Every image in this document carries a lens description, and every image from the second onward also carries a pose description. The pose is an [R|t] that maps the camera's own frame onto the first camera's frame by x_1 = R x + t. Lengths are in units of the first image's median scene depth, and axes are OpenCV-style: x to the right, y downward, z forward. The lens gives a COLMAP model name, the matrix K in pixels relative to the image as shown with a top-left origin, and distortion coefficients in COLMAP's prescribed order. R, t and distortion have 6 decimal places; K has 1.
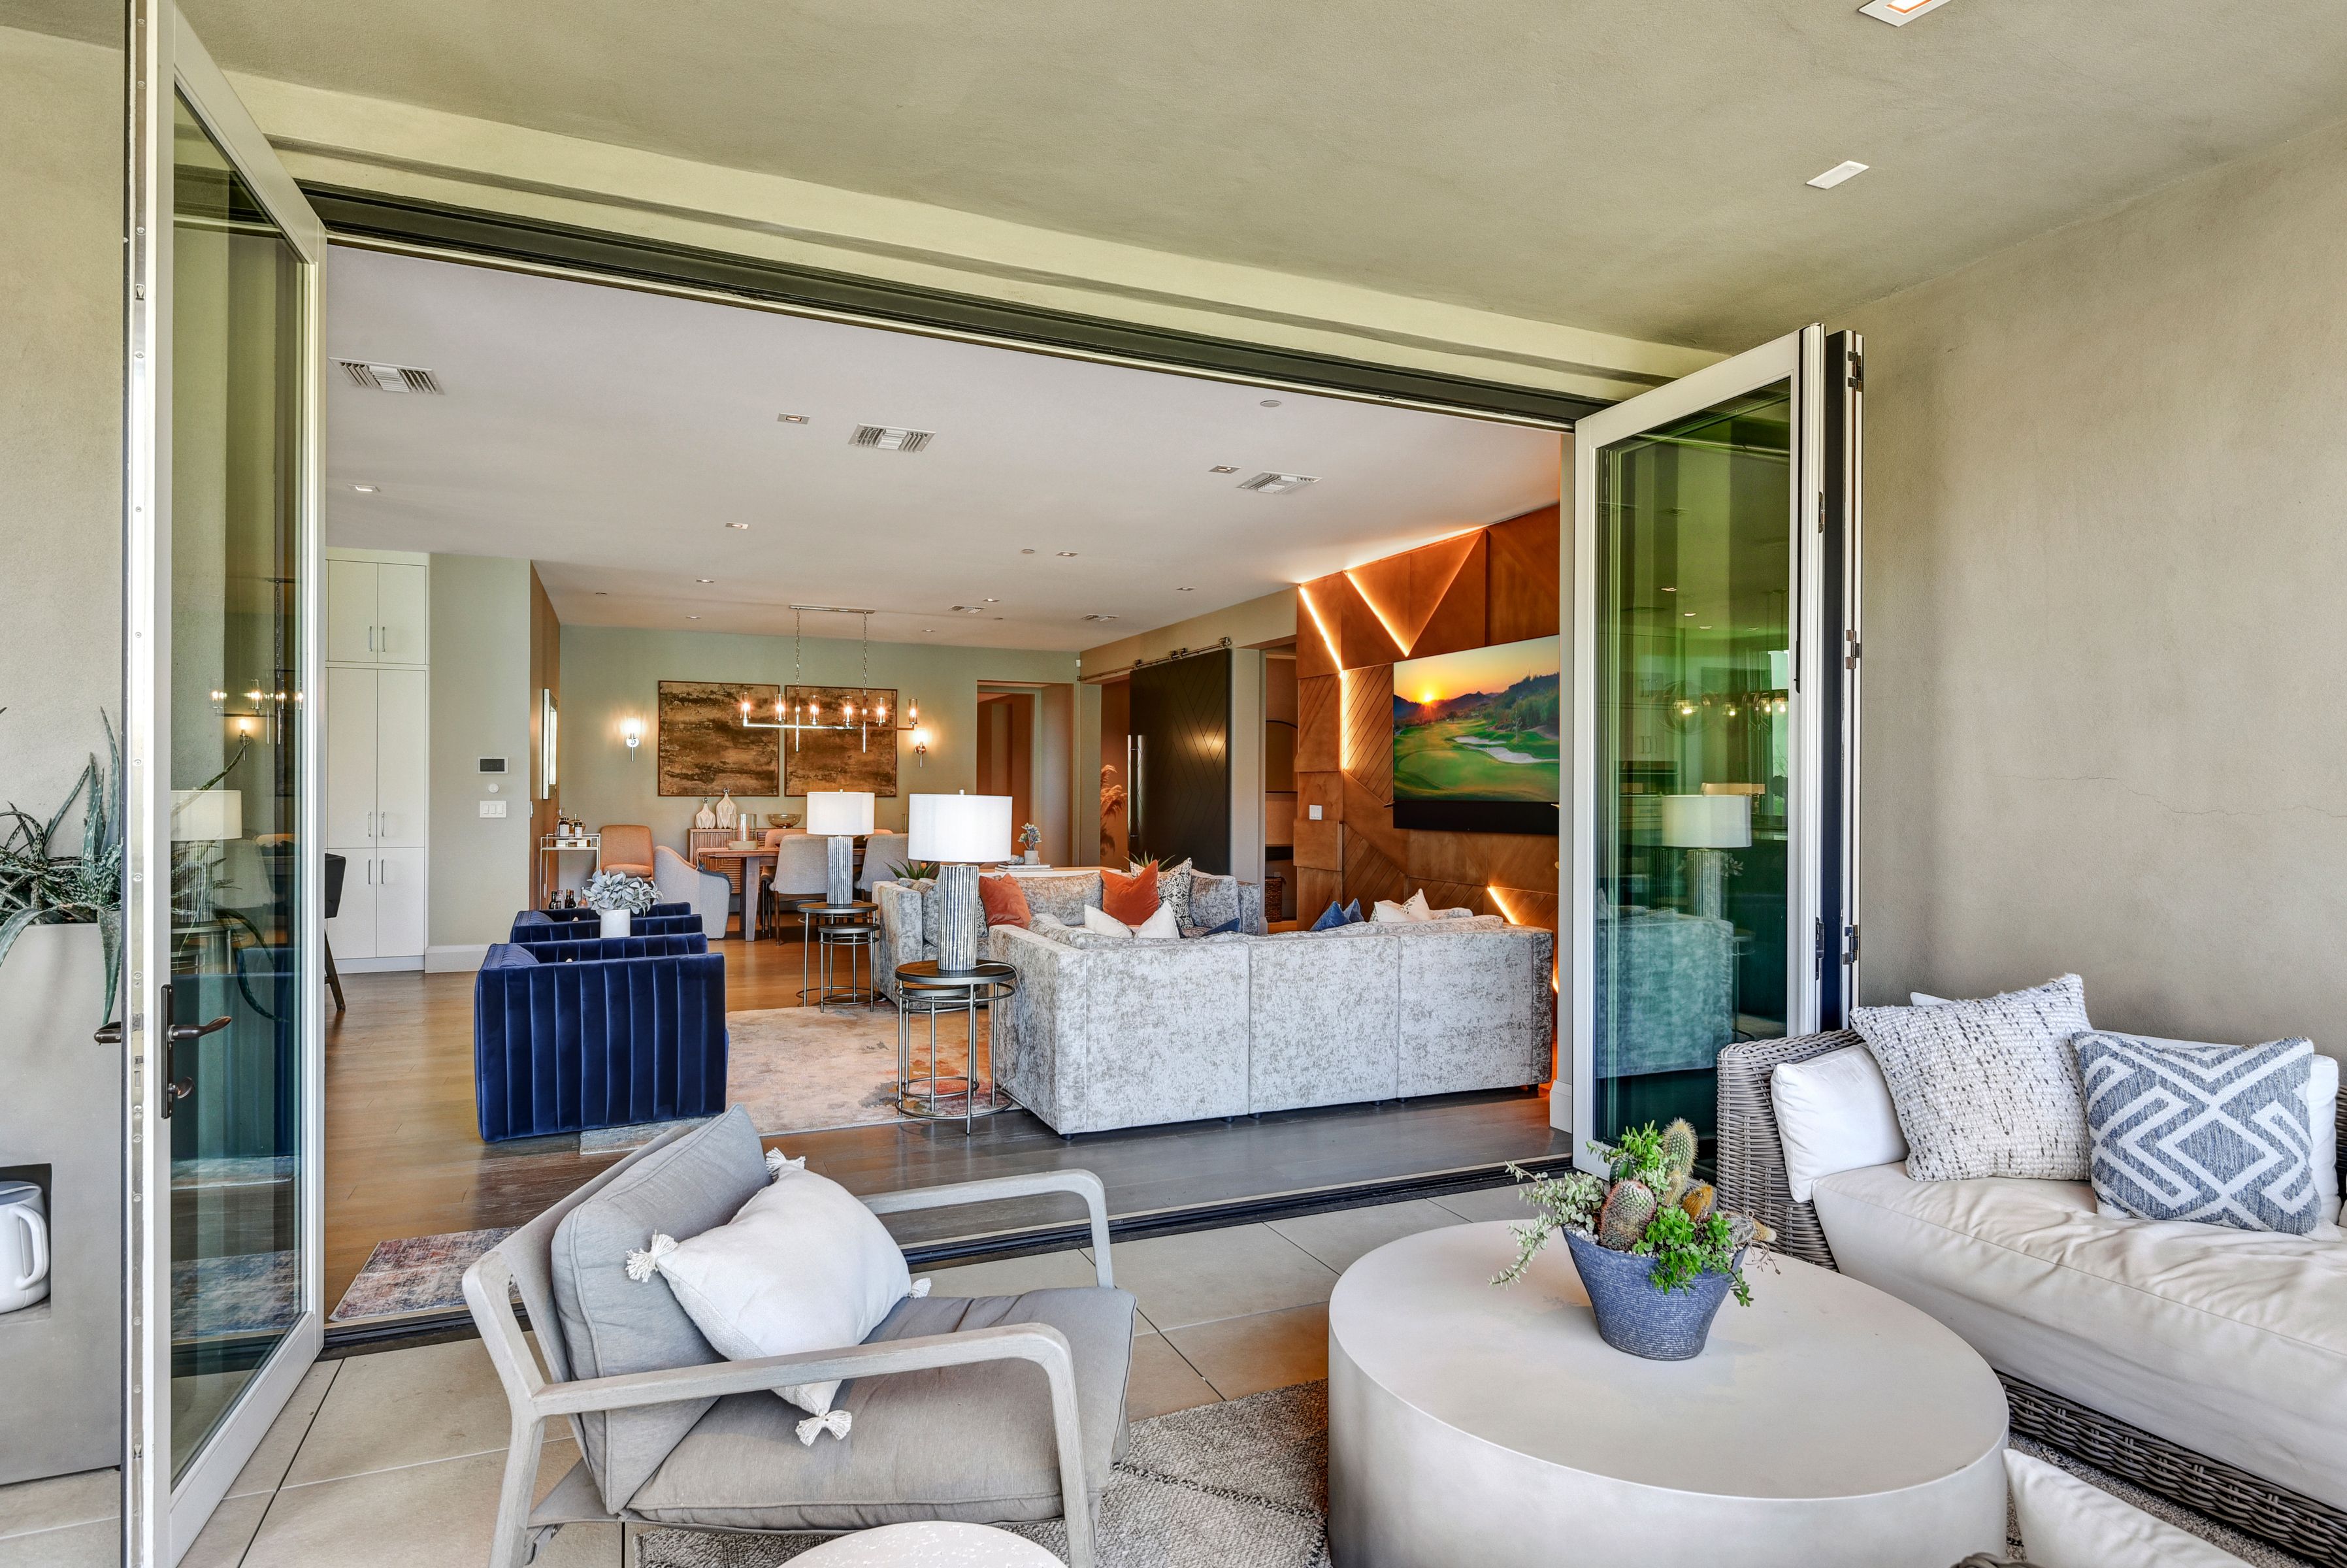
lens RADIAL K [[1265.2, 0, 1175.4], [0, 1265.2, 800.2], [0, 0, 1]] dist [-0.003679, 0.000241]
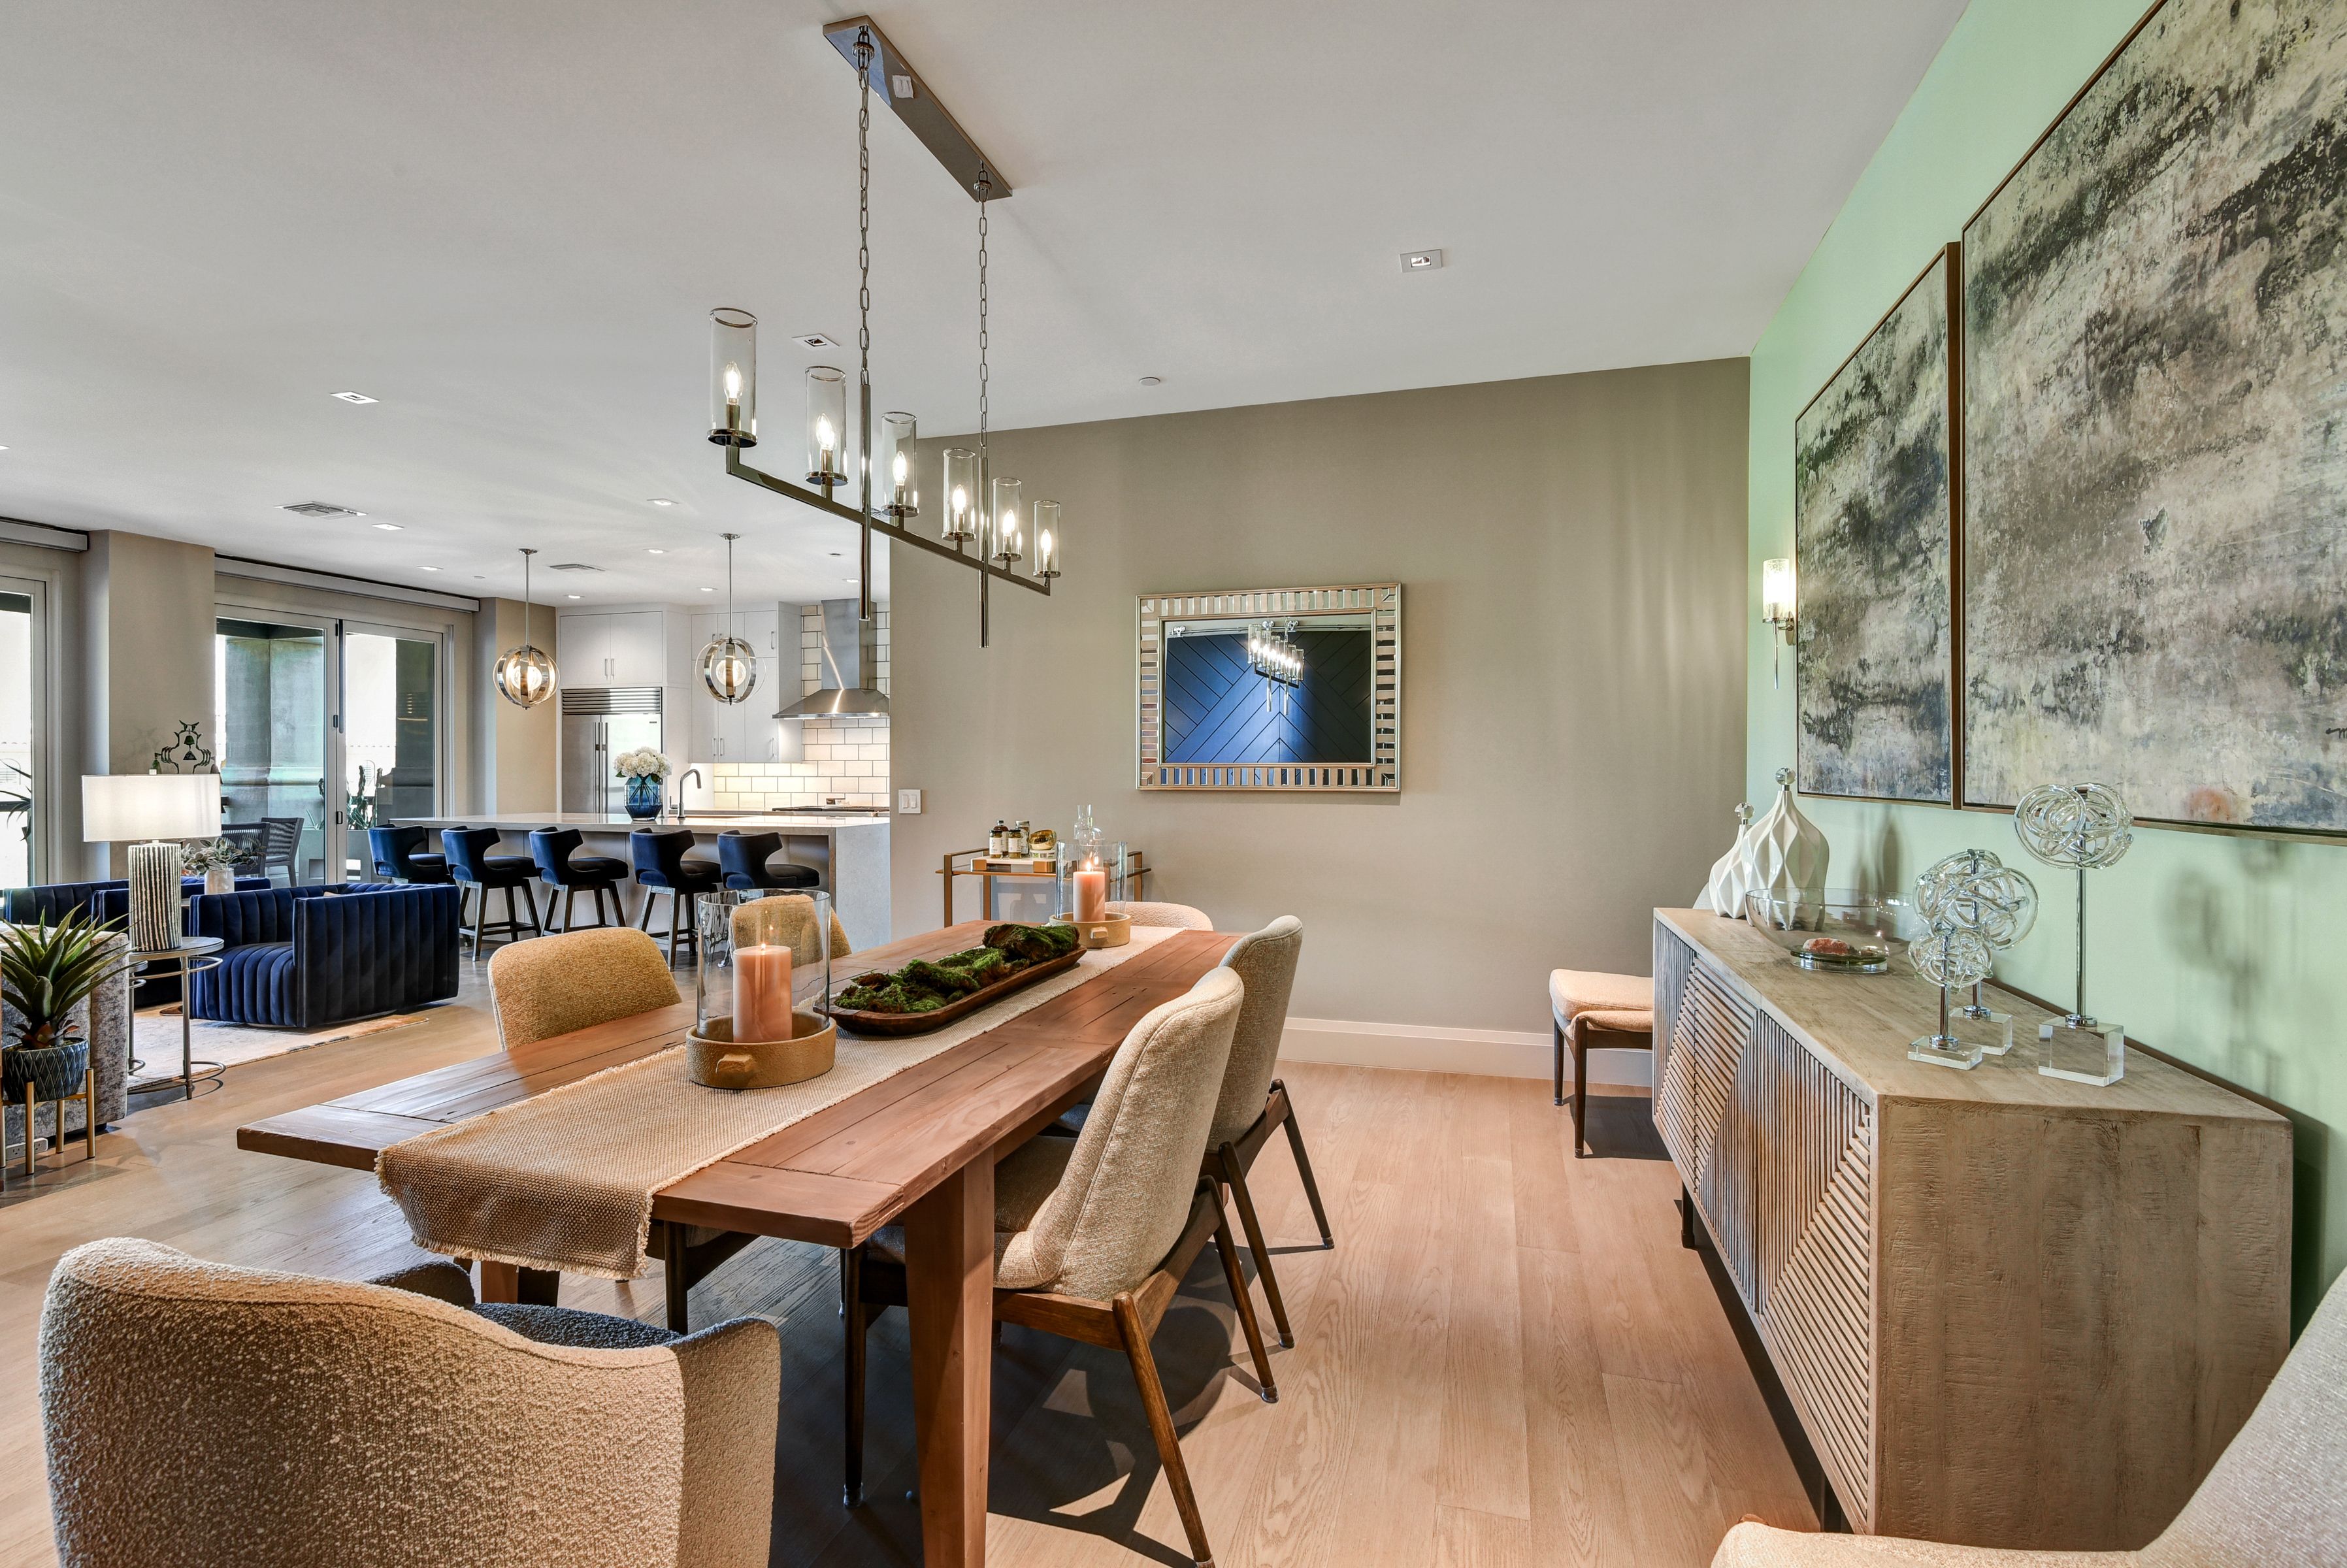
lens RADIAL K [[1092.8, 0, 1171.5], [0, 1092.8, 777.1], [0, 0, 1]] dist [-0.001042, -0.003039]
pose [[-0.650424, 0.000133, -0.759571, -0.120297], [-0.010009, 0.999912, 0.008747, -0.009354], [0.759505, 0.013292, -0.650365, 1.167938]]
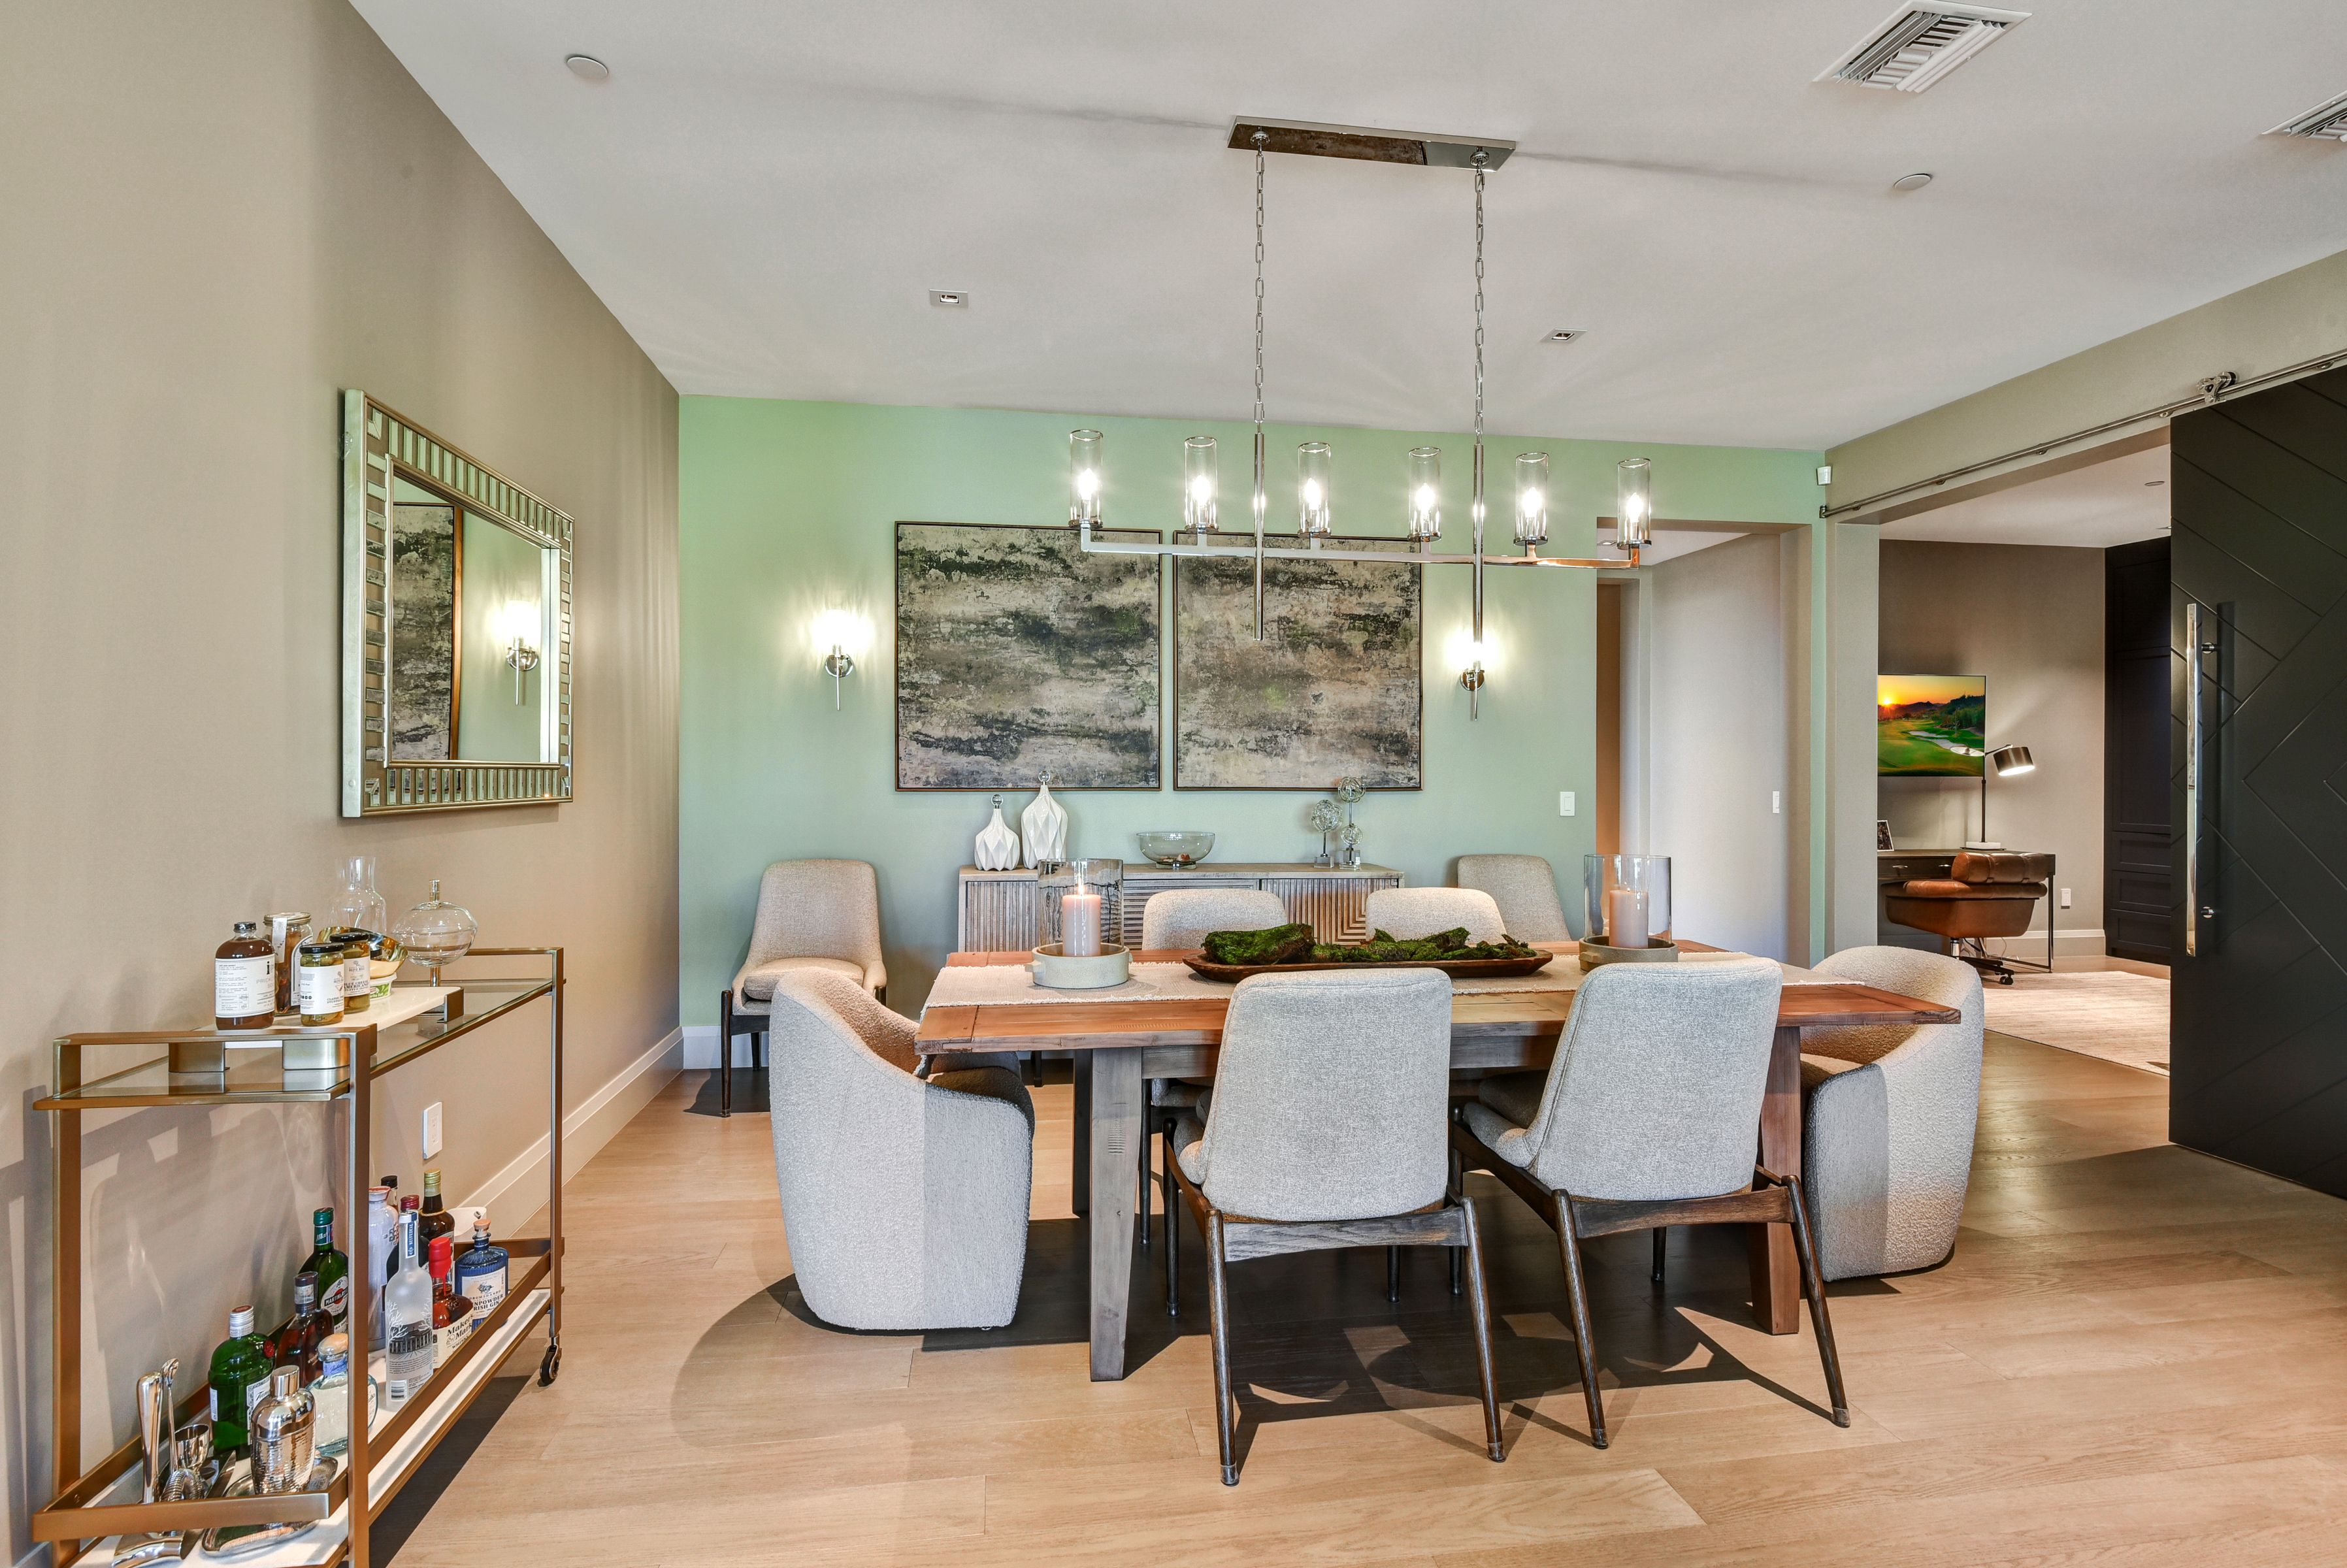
lens RADIAL K [[1129.2, 0, 1173.8], [0, 1129.2, 779.7], [0, 0, 1]] dist [0.002293, -0.000126]
pose [[0.969657, -0.003141, -0.244450, -0.247630], [0.001668, 0.999979, -0.006232, -0.004777], [0.244464, 0.005635, 0.969642, 0.722861]]
